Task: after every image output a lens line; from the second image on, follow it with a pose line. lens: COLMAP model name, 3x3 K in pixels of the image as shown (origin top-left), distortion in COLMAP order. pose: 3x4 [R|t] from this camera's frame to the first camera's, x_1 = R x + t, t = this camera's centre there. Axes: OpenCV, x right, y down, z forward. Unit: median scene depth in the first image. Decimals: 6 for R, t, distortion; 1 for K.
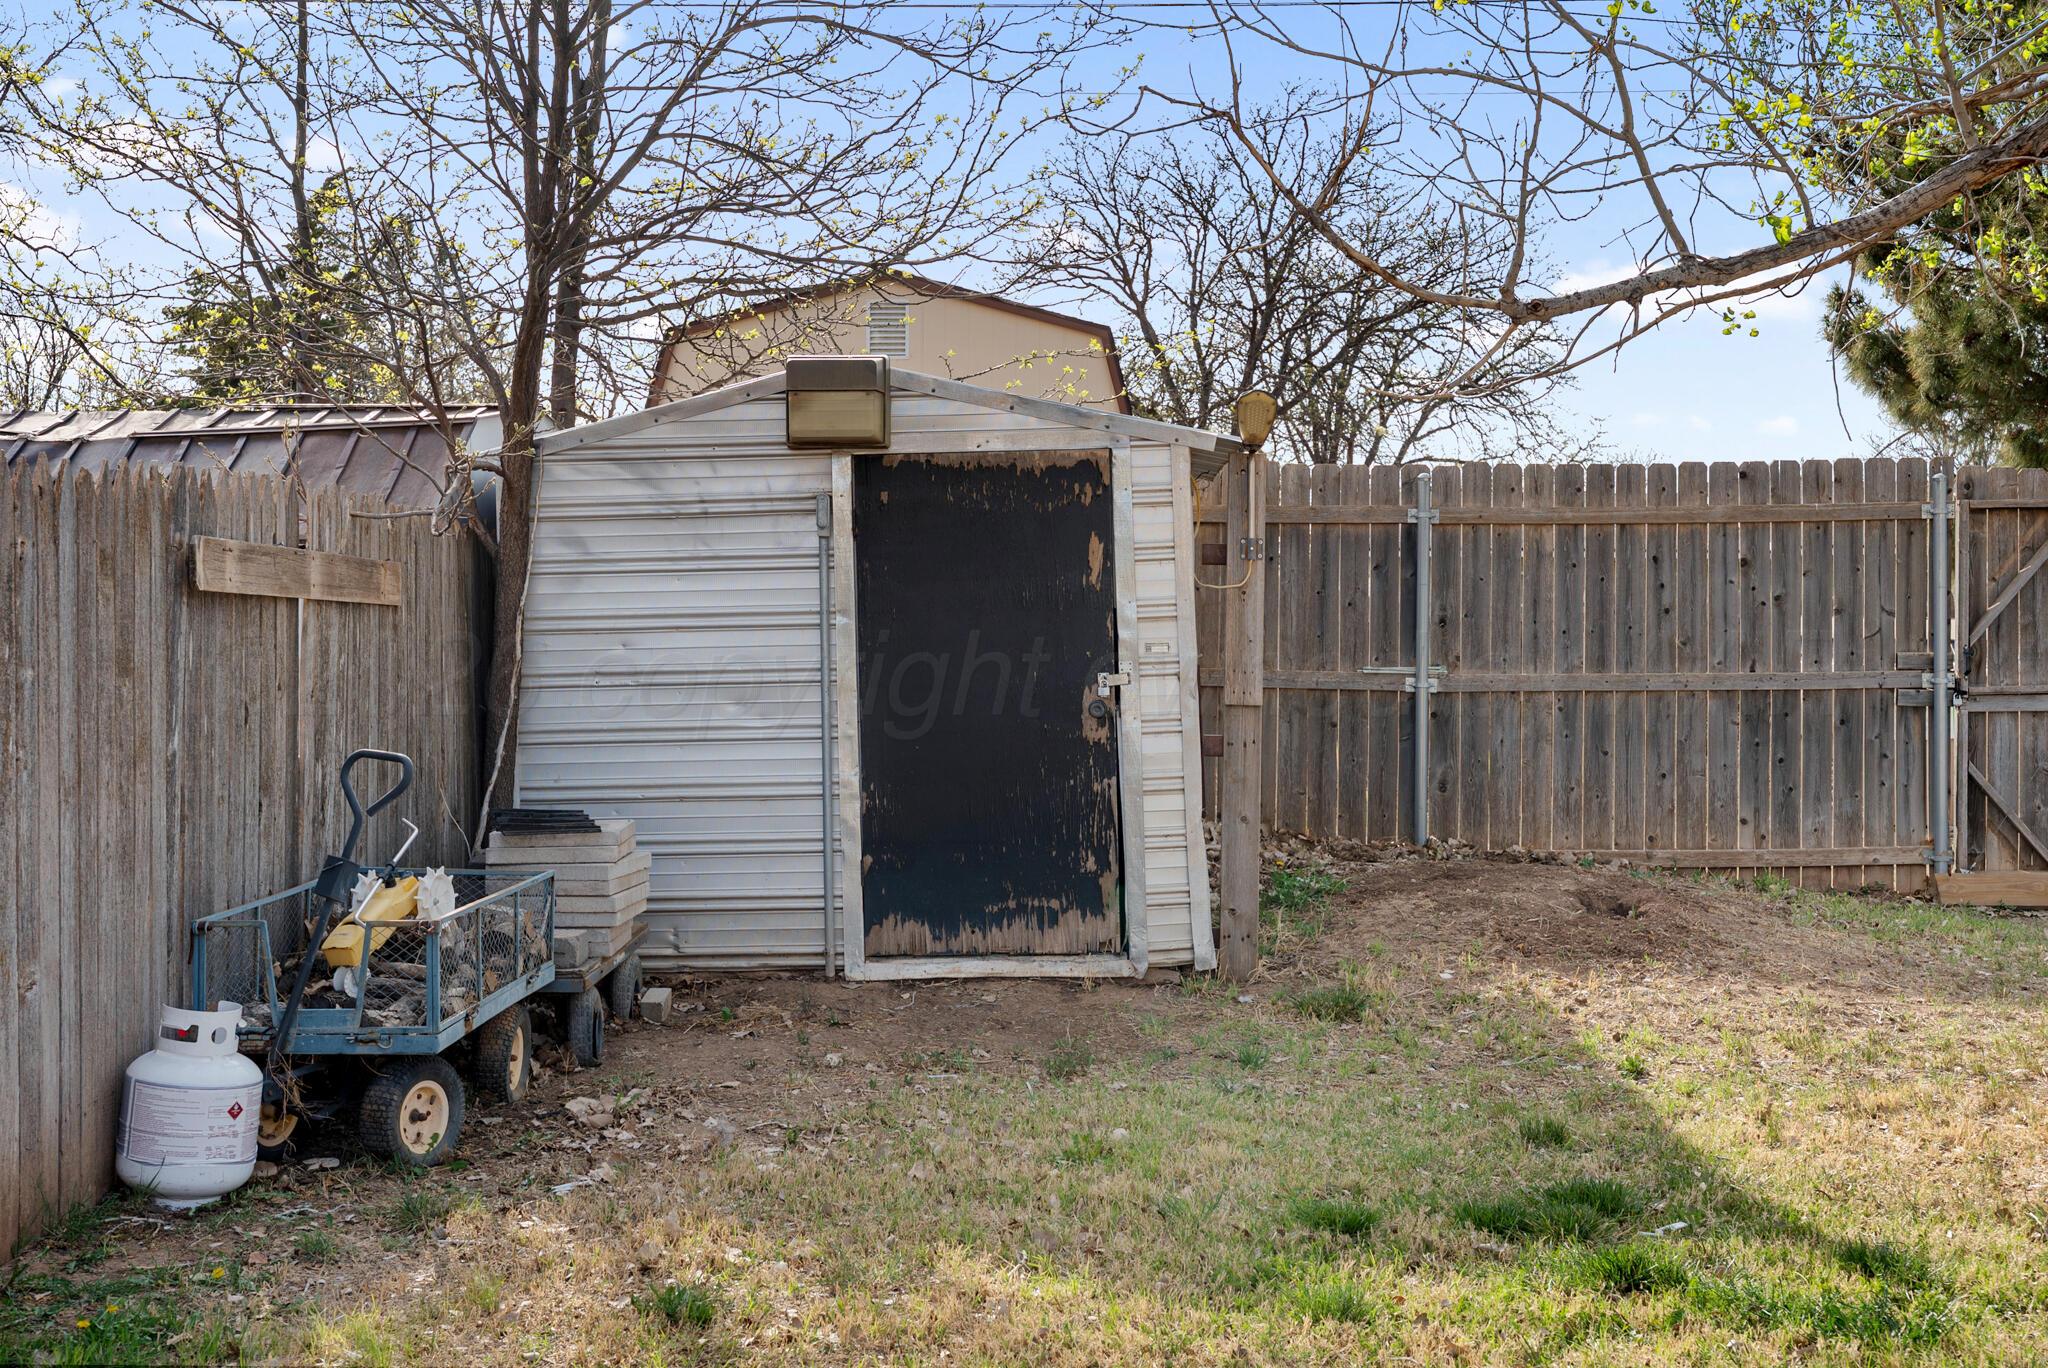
lens RADIAL K [[2401.8, 0, 1022.9], [0, 2401.8, 679.9], [0, 0, 1]] dist [-0.011636, 0.000000]
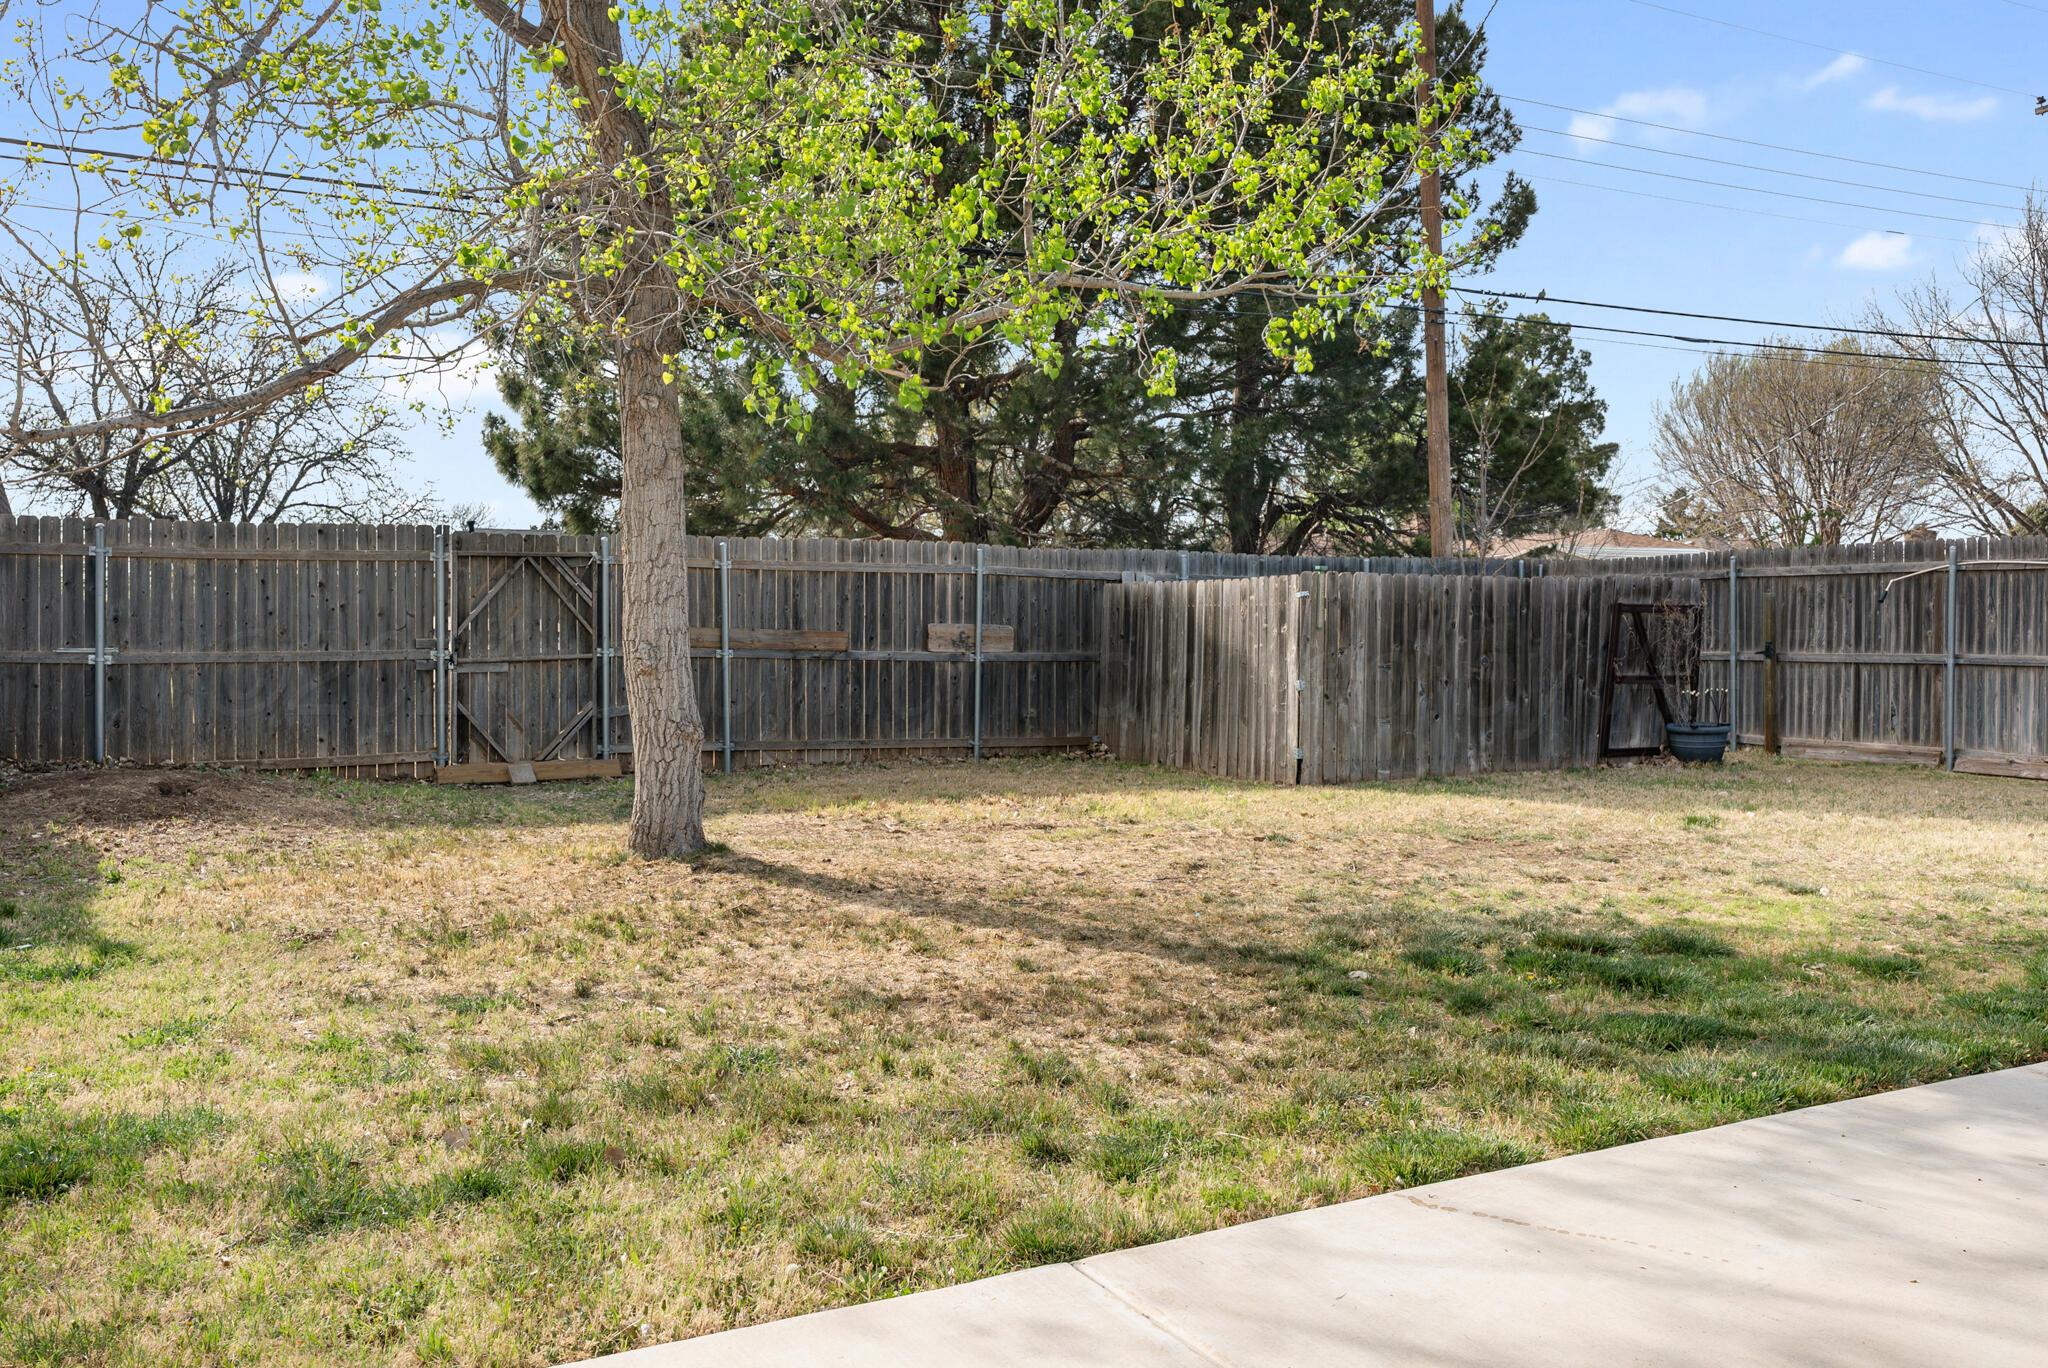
lens RADIAL K [[1617.2, 0, 1025.6], [0, 1617.2, 681.7], [0, 0, 1]] dist [-0.005049, 0.005080]
pose [[0.847428, -0.014785, 0.530705, 0.119633], [0.007329, 0.999843, 0.016151, 0.003860], [-0.530860, -0.009797, 0.847403, -0.208320]]
